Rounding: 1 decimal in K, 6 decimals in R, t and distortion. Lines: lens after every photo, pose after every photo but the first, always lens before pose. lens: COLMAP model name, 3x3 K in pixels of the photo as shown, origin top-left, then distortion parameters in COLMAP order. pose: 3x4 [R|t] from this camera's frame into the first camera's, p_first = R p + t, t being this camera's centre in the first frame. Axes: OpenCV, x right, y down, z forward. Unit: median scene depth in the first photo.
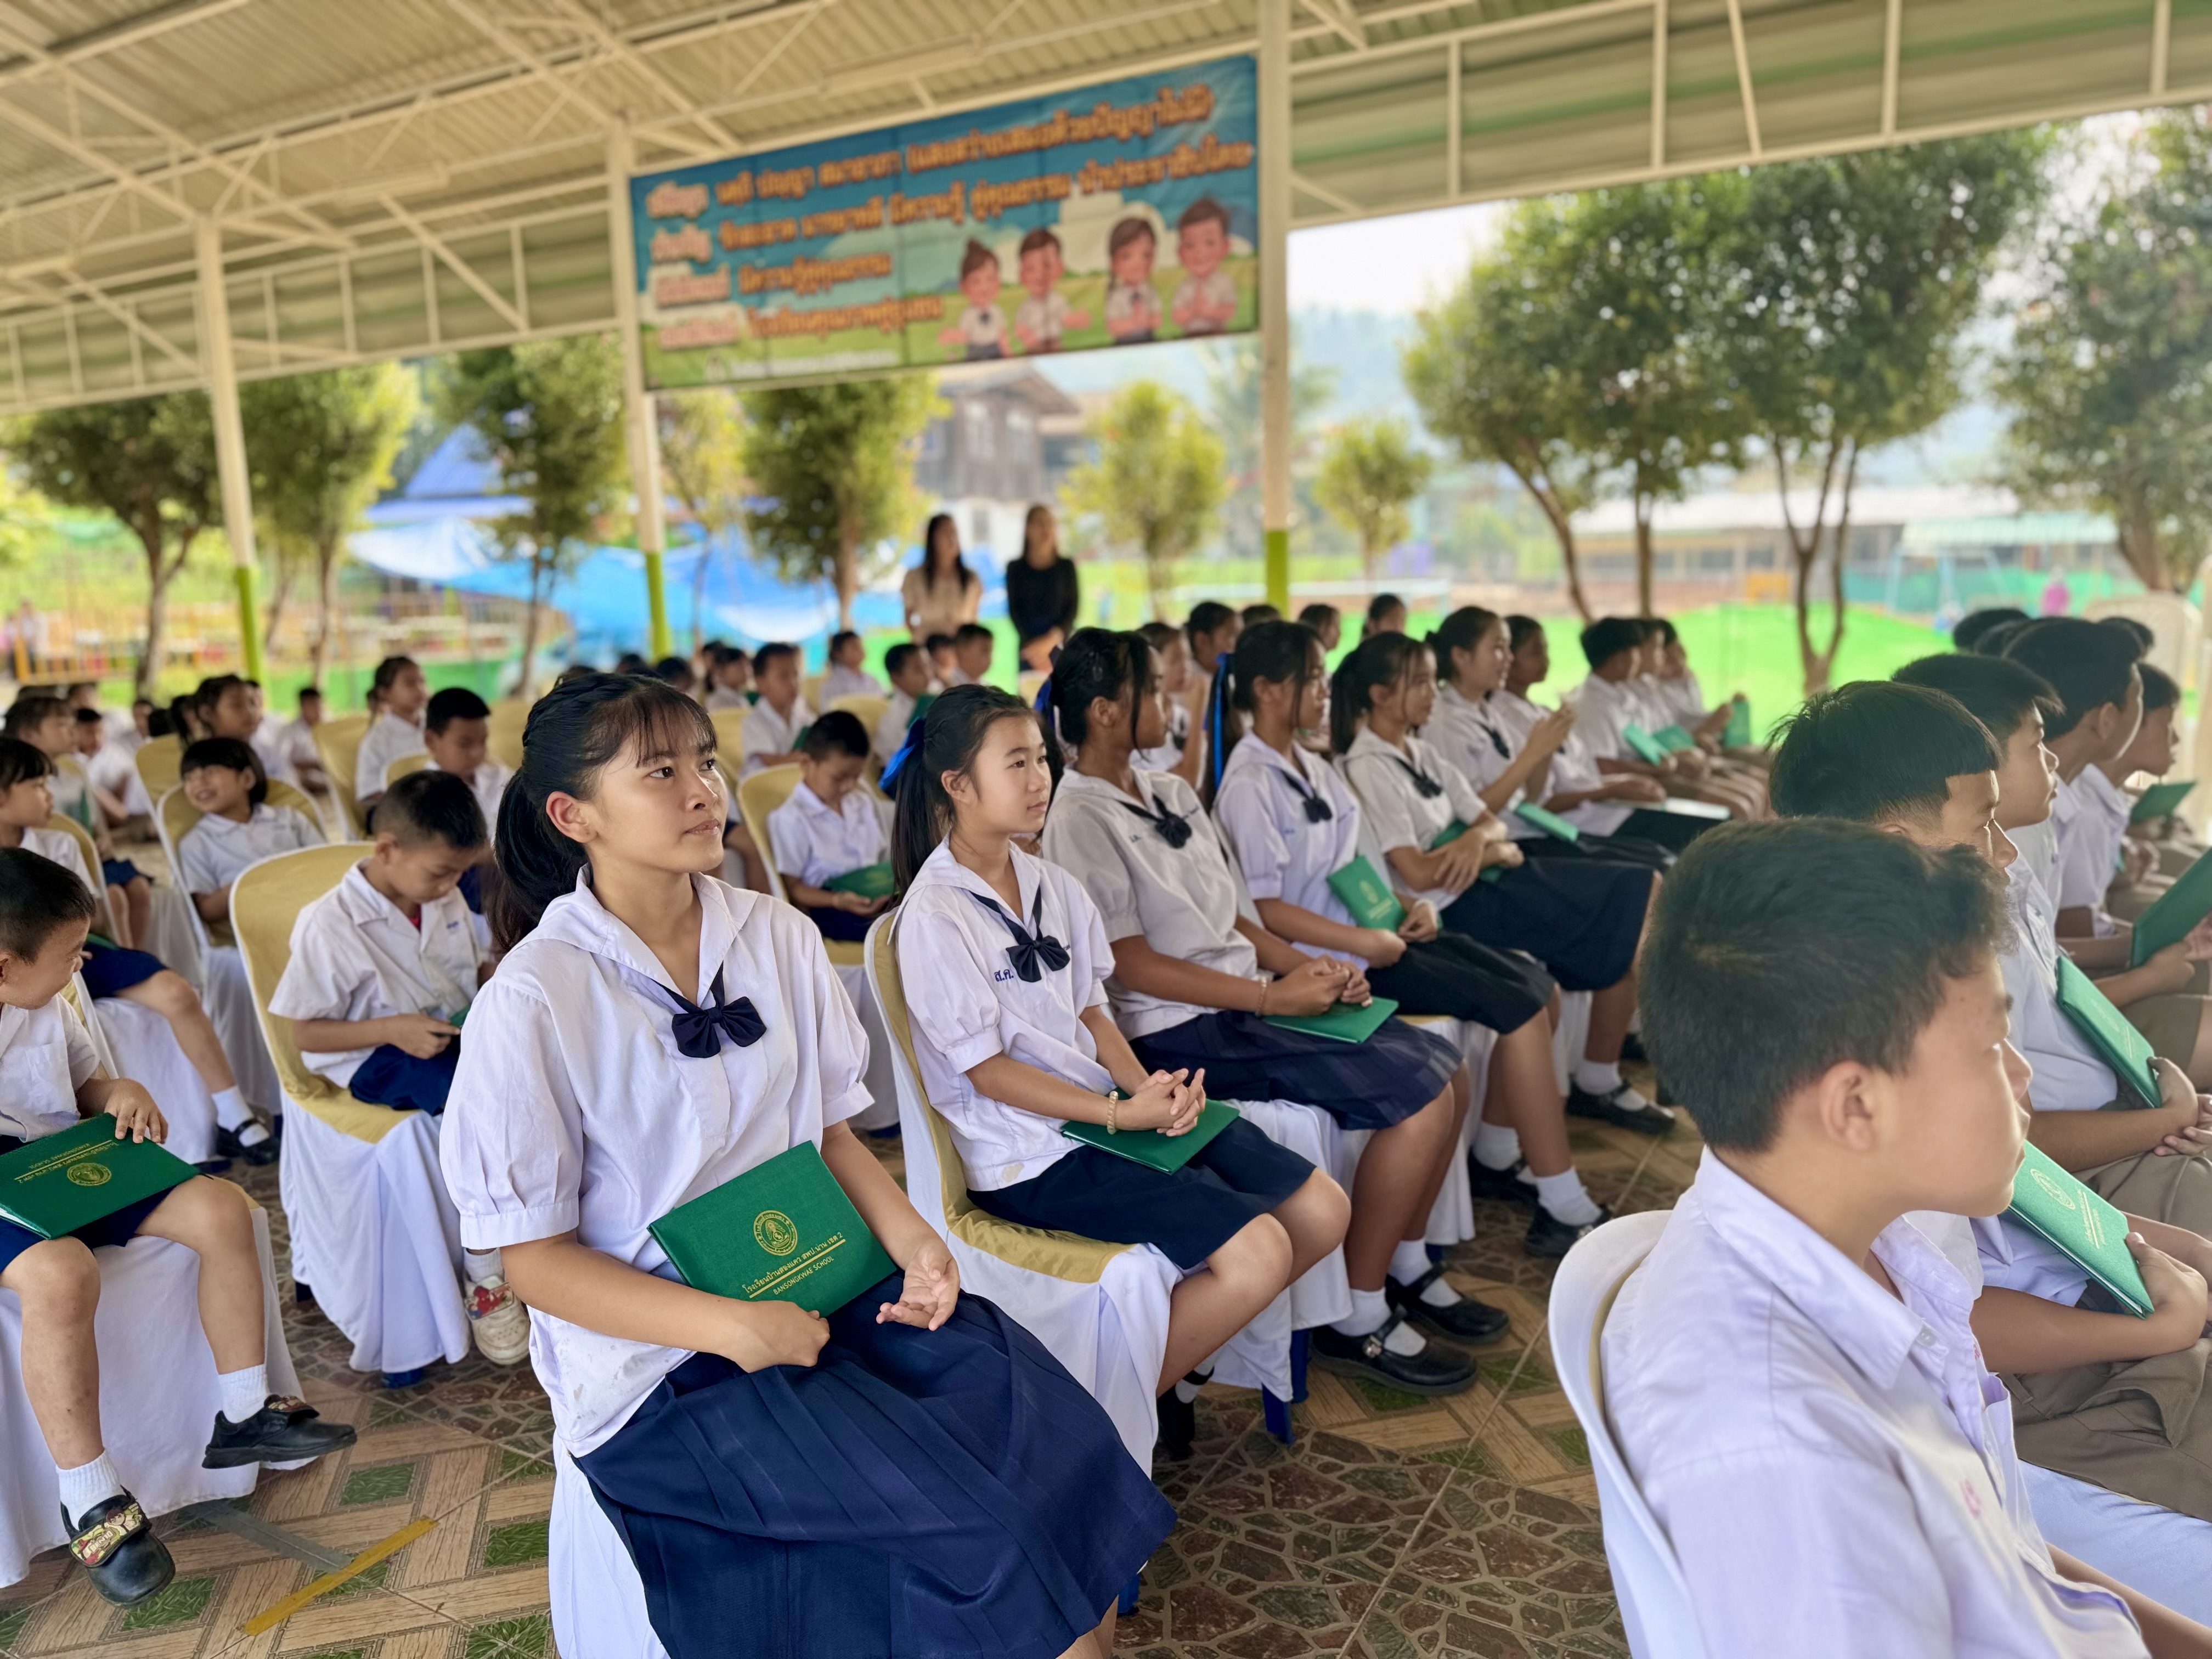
lens RADIAL K [[1550.2, 0, 1108.7], [0, 1550.2, 816.8], [0, 0, 1]] dist [-0.007950, -0.001682]
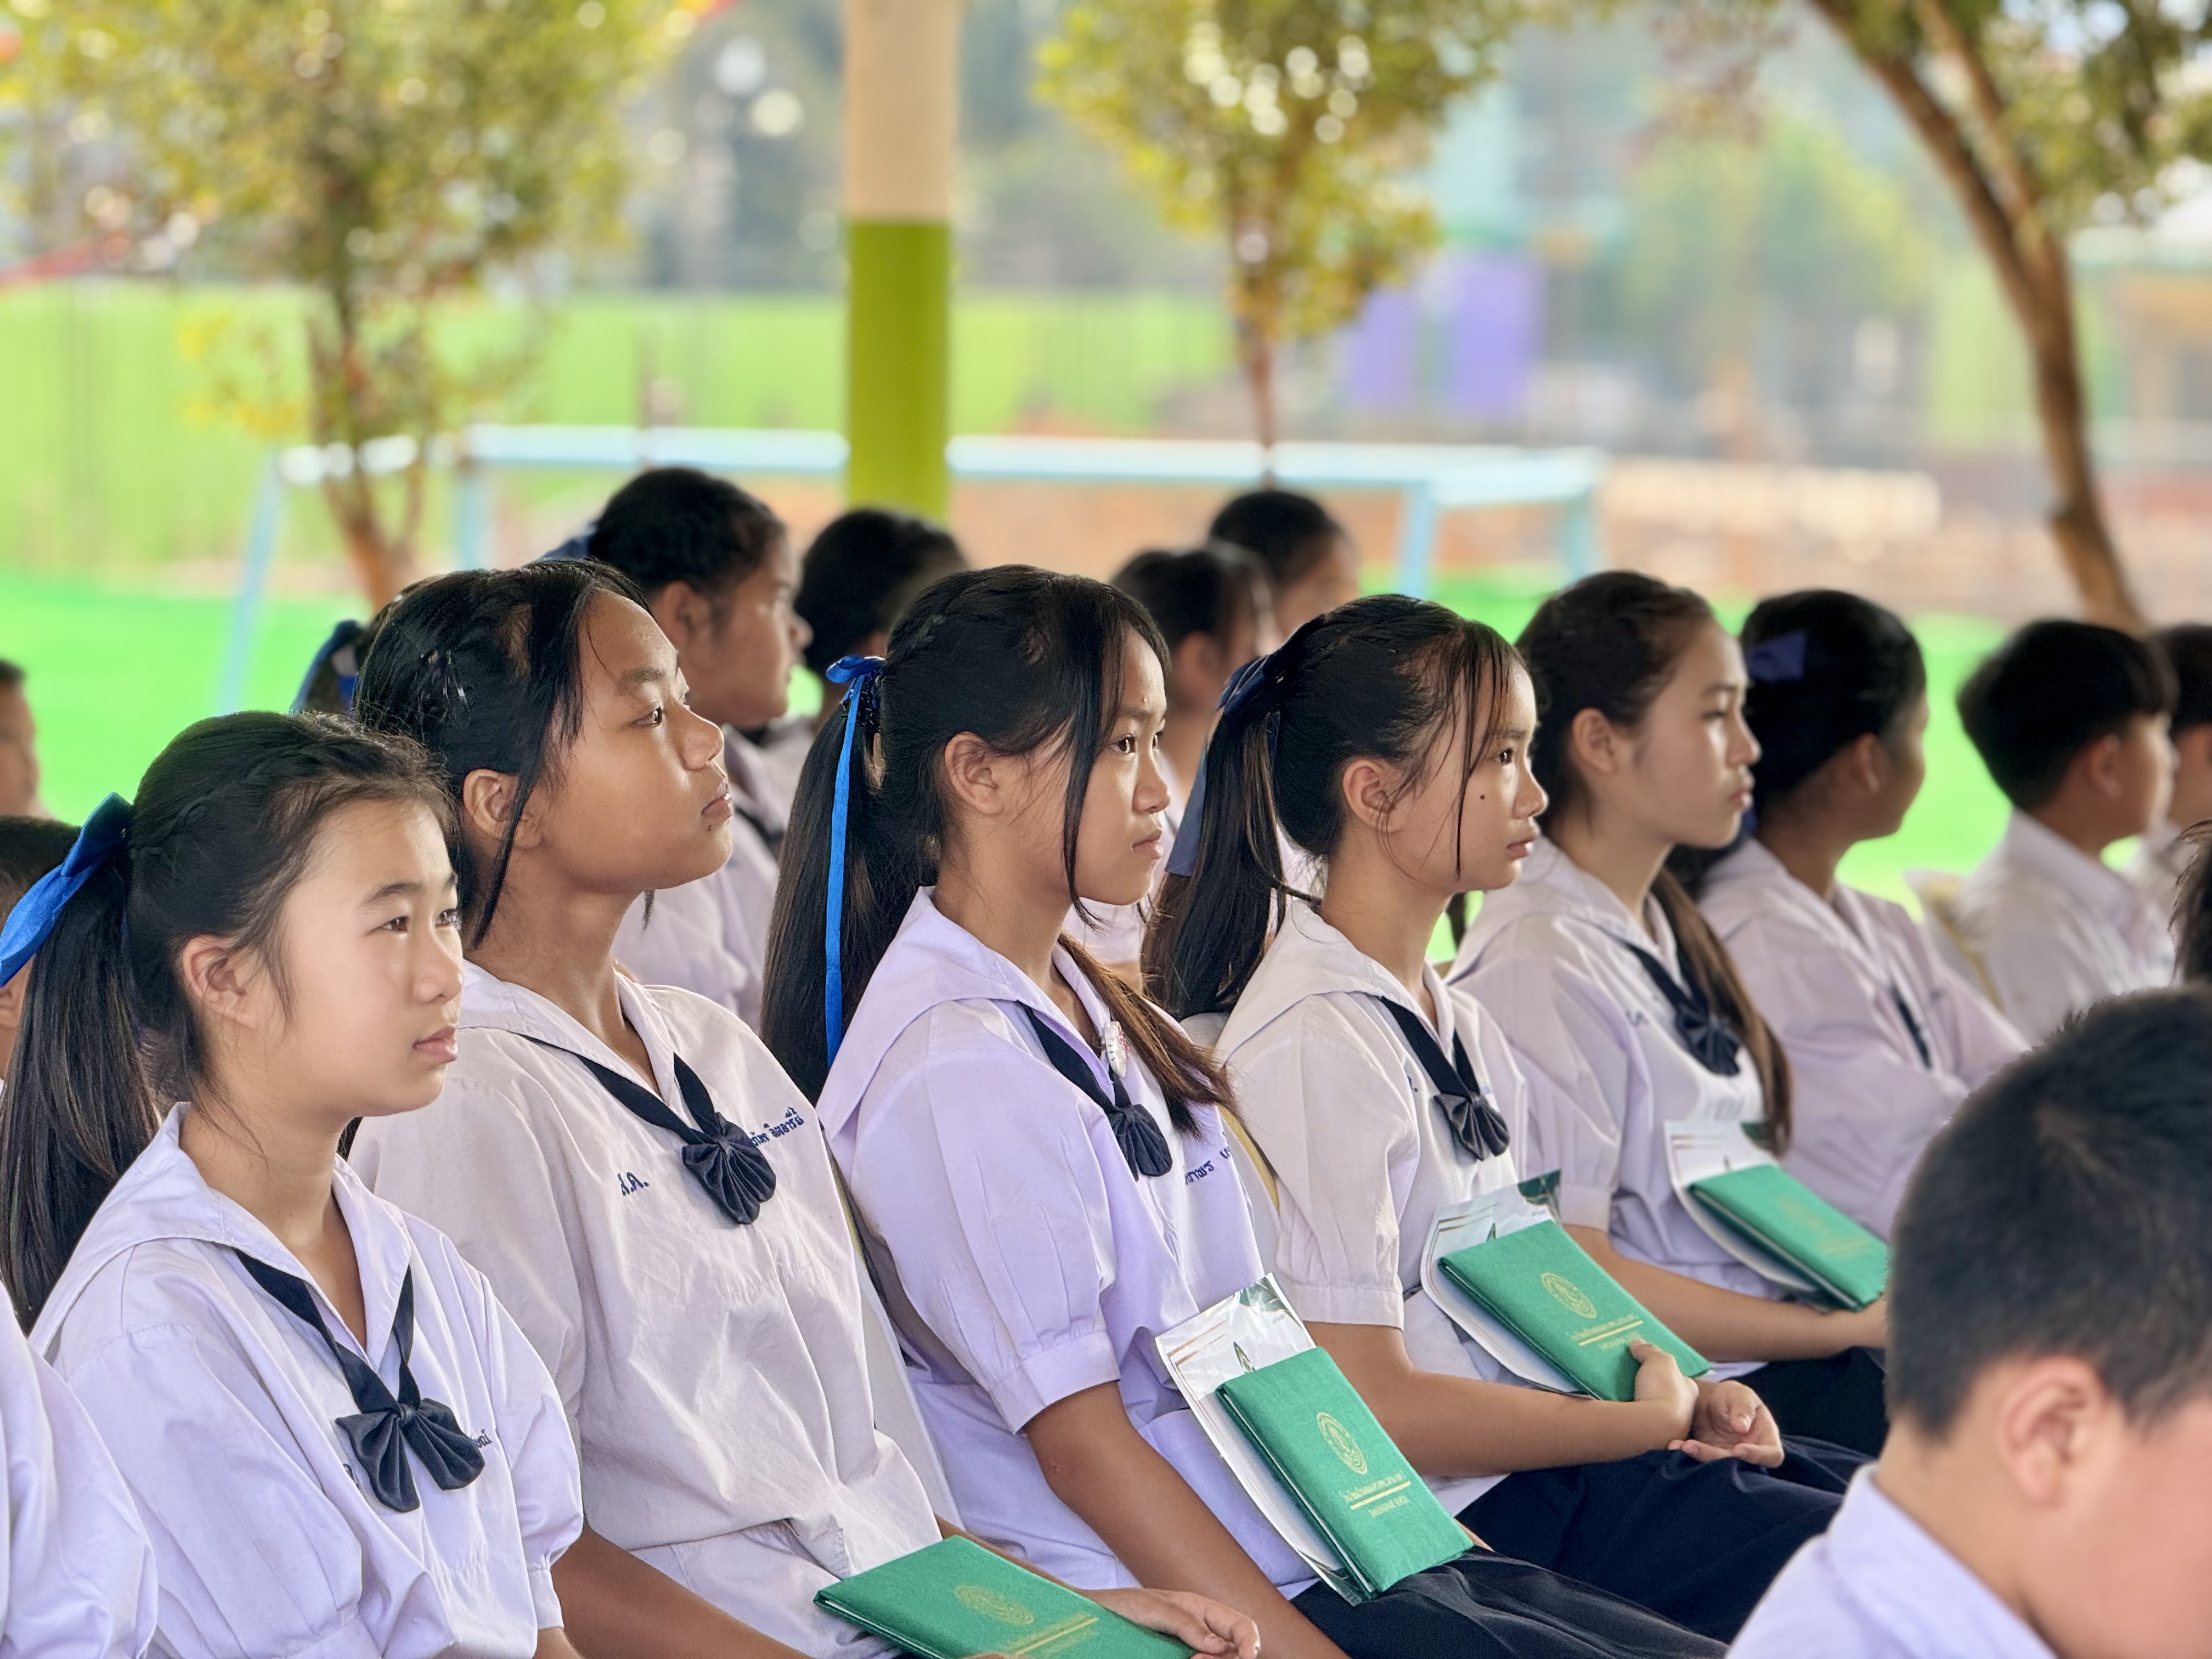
lens RADIAL K [[7751.6, 0, 1106.0], [0, 7751.6, 829.5], [0, 0, 1]] dist [0.245748, 0.345538]
pose [[0.988333, 0.033699, 0.148534, -0.033655], [-0.019622, 0.995261, -0.095236, 0.024070], [-0.151040, 0.091210, 0.984311, -0.180761]]
